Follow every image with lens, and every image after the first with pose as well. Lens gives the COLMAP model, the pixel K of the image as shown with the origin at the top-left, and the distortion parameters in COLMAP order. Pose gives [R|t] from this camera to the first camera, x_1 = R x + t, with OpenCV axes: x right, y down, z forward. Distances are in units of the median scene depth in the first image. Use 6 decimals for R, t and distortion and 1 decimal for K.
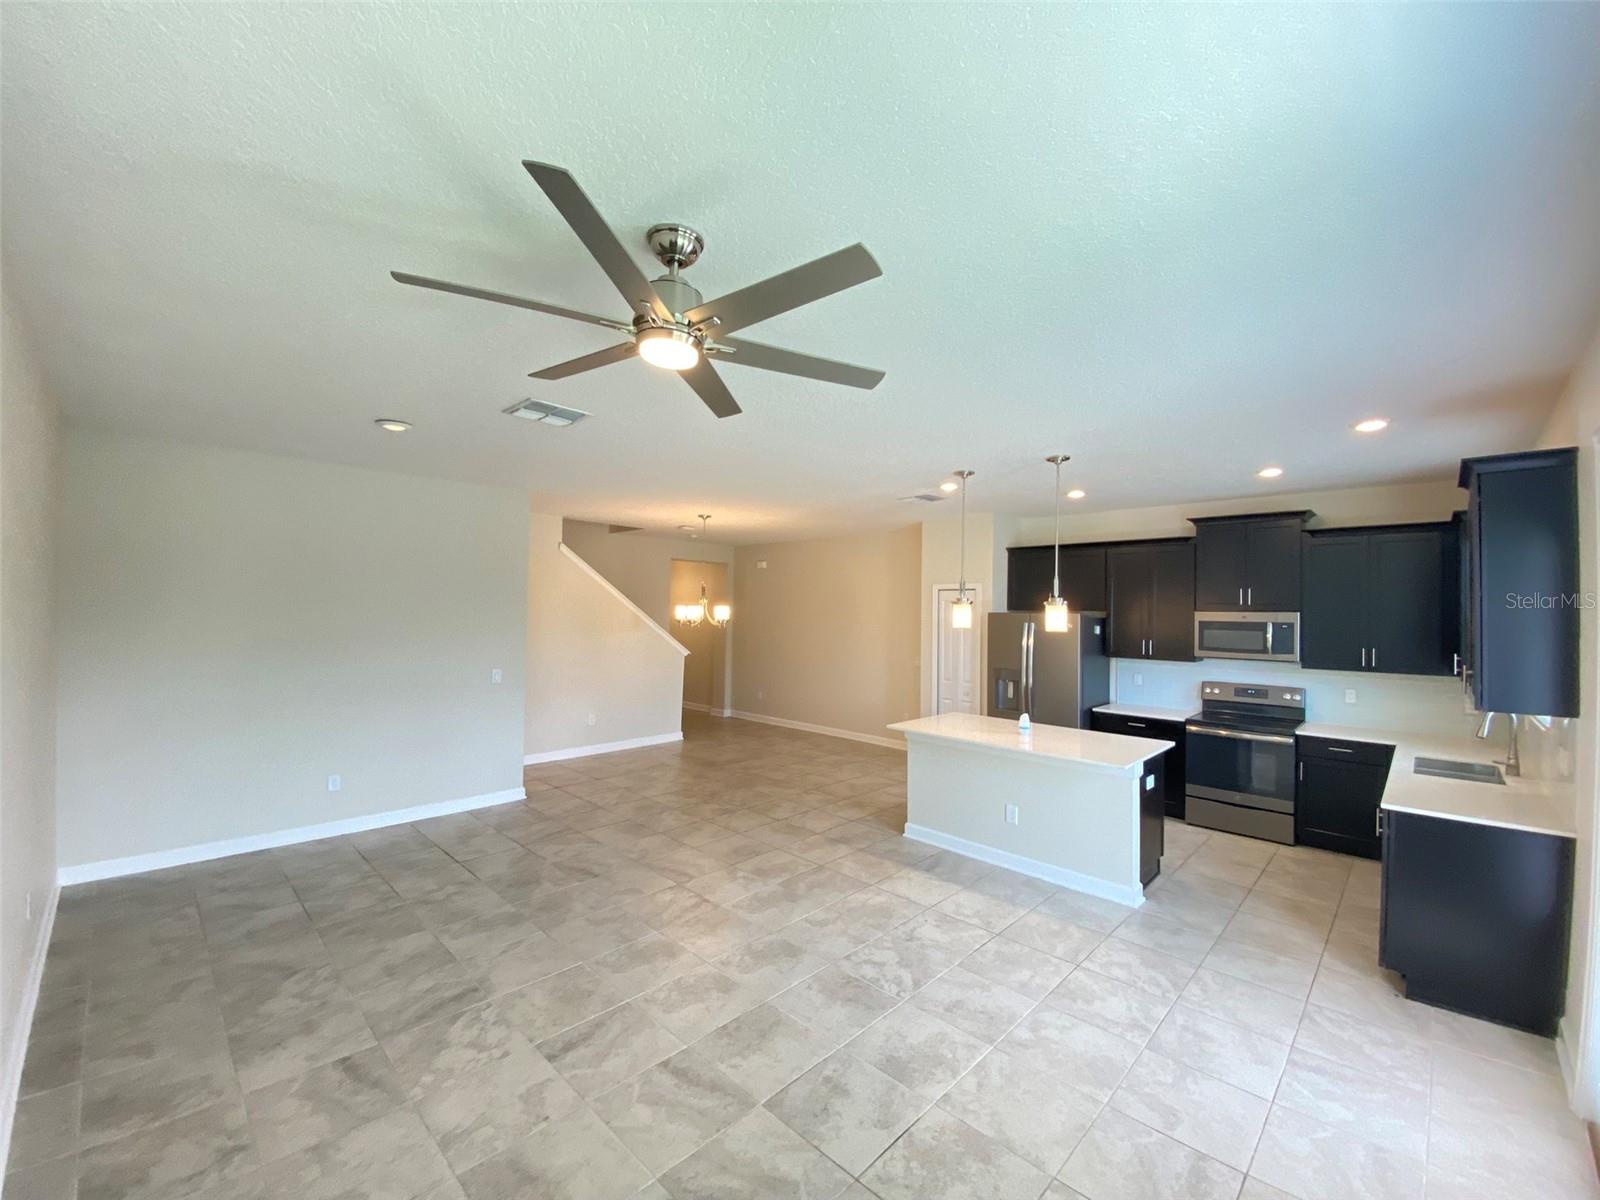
lens RADIAL K [[647.3, 0, 801.4], [0, 647.3, 601.1], [0, 0, 1]] dist [0.014798, -0.017356]
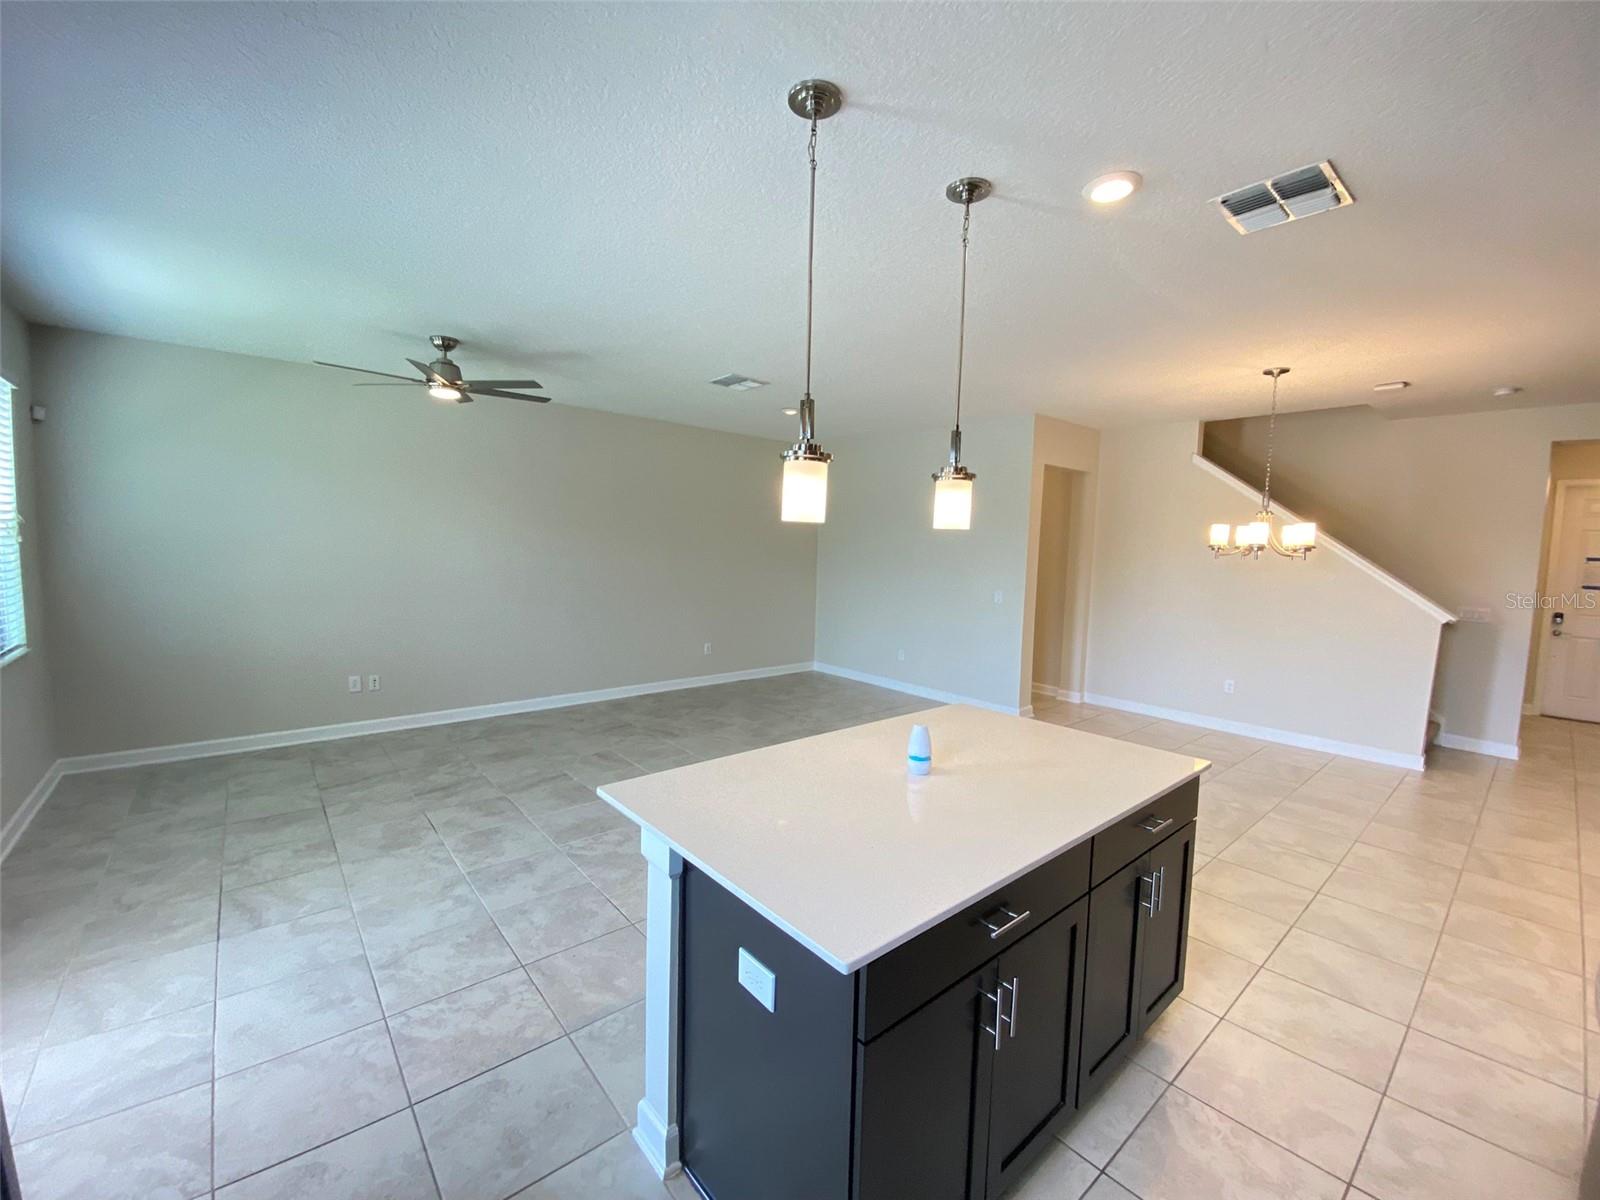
lens RADIAL K [[663.2, 0, 813.1], [0, 663.2, 600.9], [0, 0, 1]] dist [0.015951, -0.017249]
pose [[-0.093640, 0.070301, -0.993121, 1.128162], [-0.011068, 0.997369, 0.071645, 0.088791], [0.995545, 0.017701, -0.092615, 1.404057]]
